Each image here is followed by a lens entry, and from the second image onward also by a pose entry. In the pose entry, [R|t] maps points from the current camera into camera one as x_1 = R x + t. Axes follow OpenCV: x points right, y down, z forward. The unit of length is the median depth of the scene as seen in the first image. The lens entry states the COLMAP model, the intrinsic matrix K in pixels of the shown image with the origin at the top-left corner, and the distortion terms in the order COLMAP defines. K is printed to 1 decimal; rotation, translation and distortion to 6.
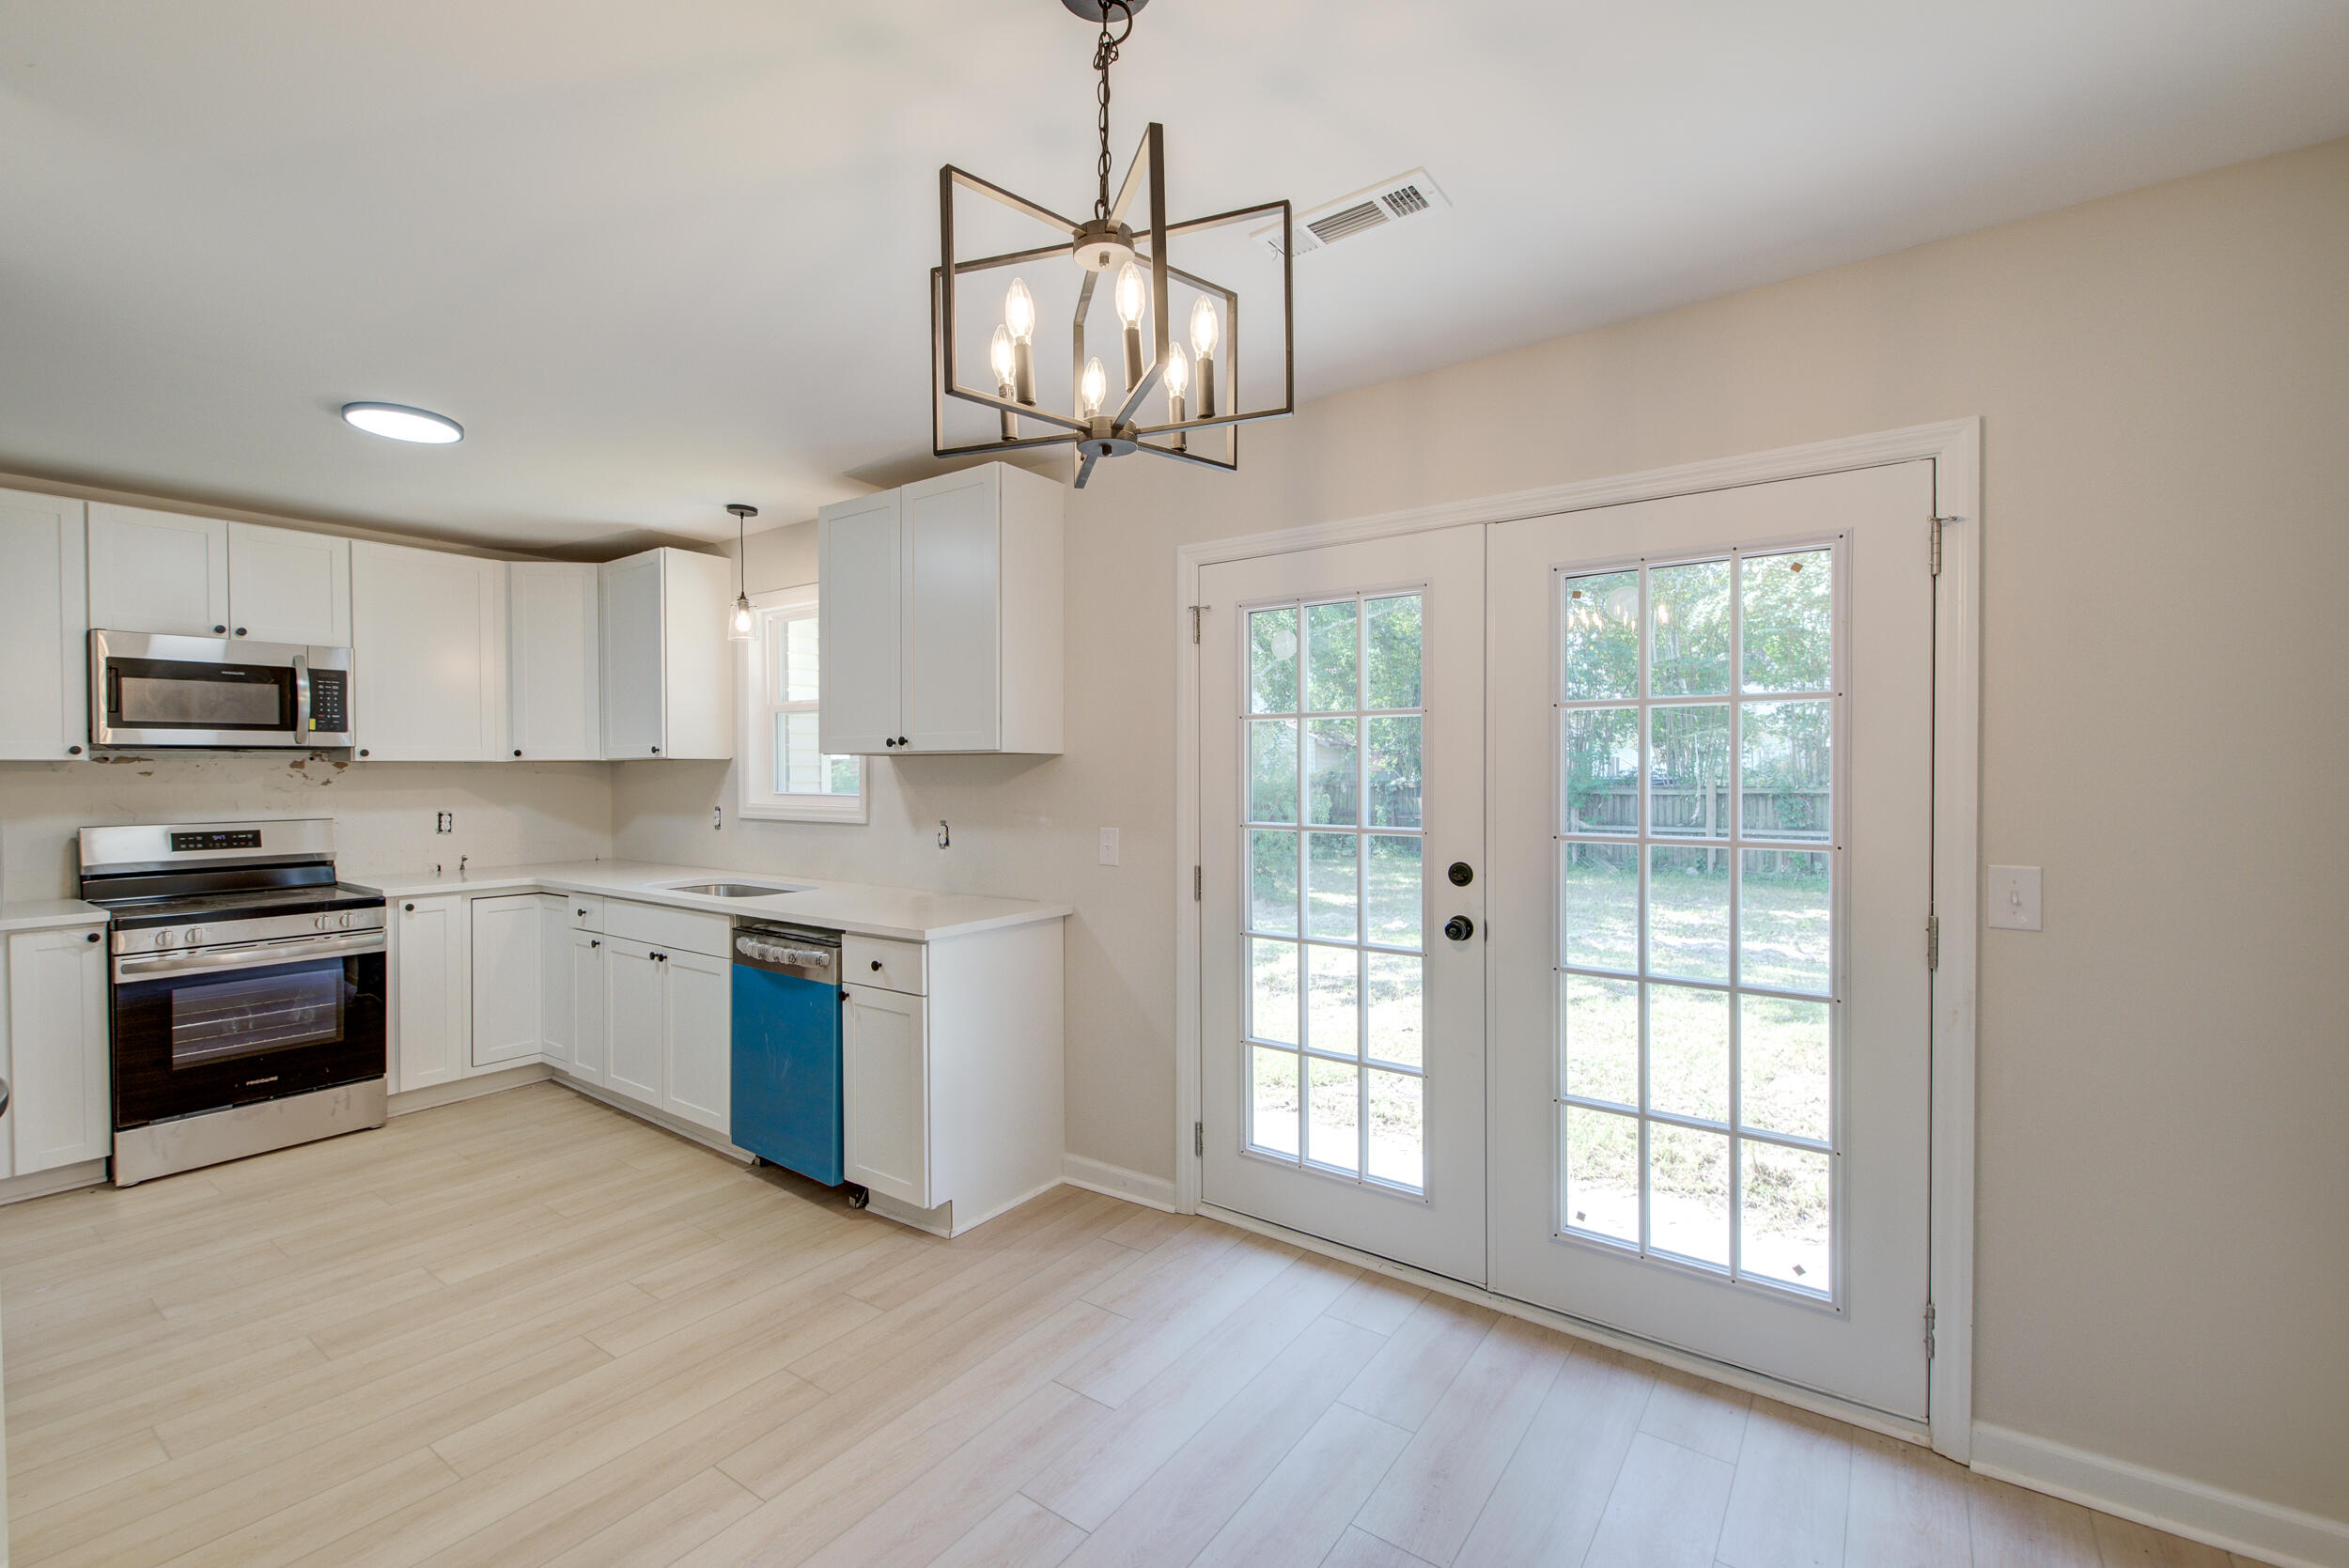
lens RADIAL K [[1067.2, 0, 1174.5], [0, 1067.2, 784.0], [0, 0, 1]] dist [0.000629, 0.000028]
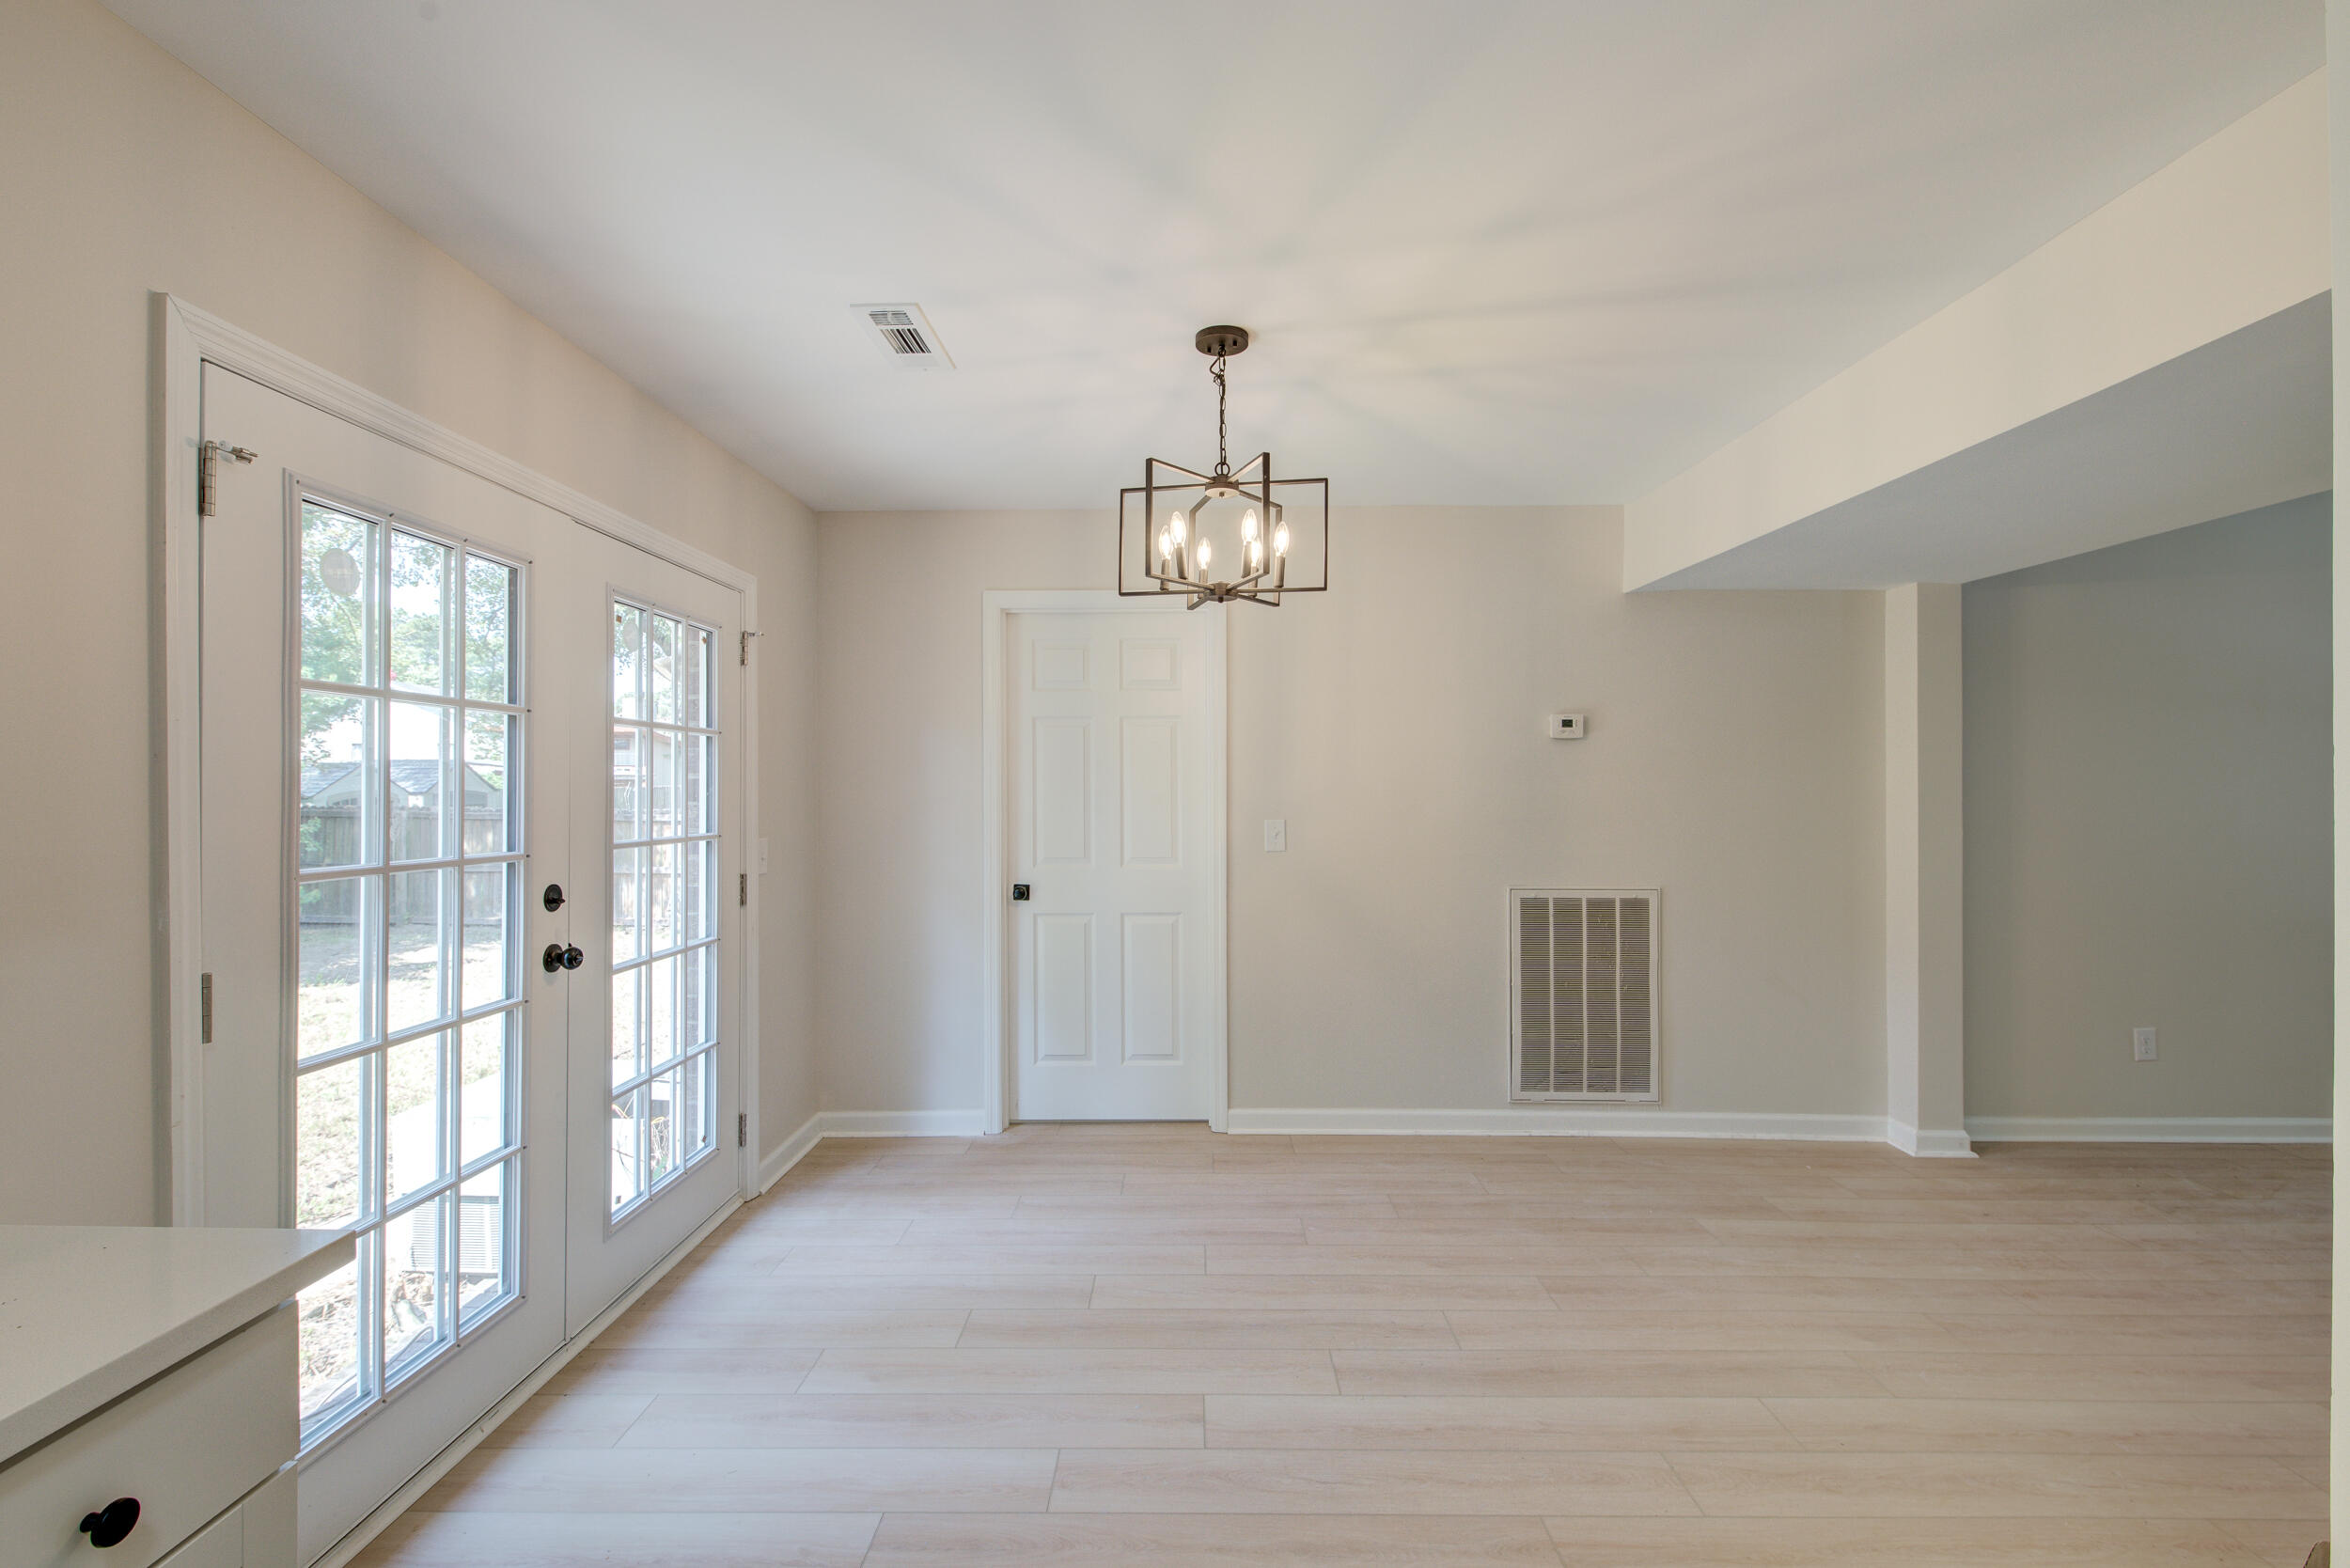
lens RADIAL K [[1006.8, 0, 1175.0], [0, 1006.8, 784.0], [0, 0, 1]] dist [-0.000561, -0.000039]
pose [[-0.598262, 0.007788, 0.801263, -0.742348], [0.012171, 0.999926, -0.000631, -0.003827], [-0.801208, 0.009375, -0.598313, 1.119325]]
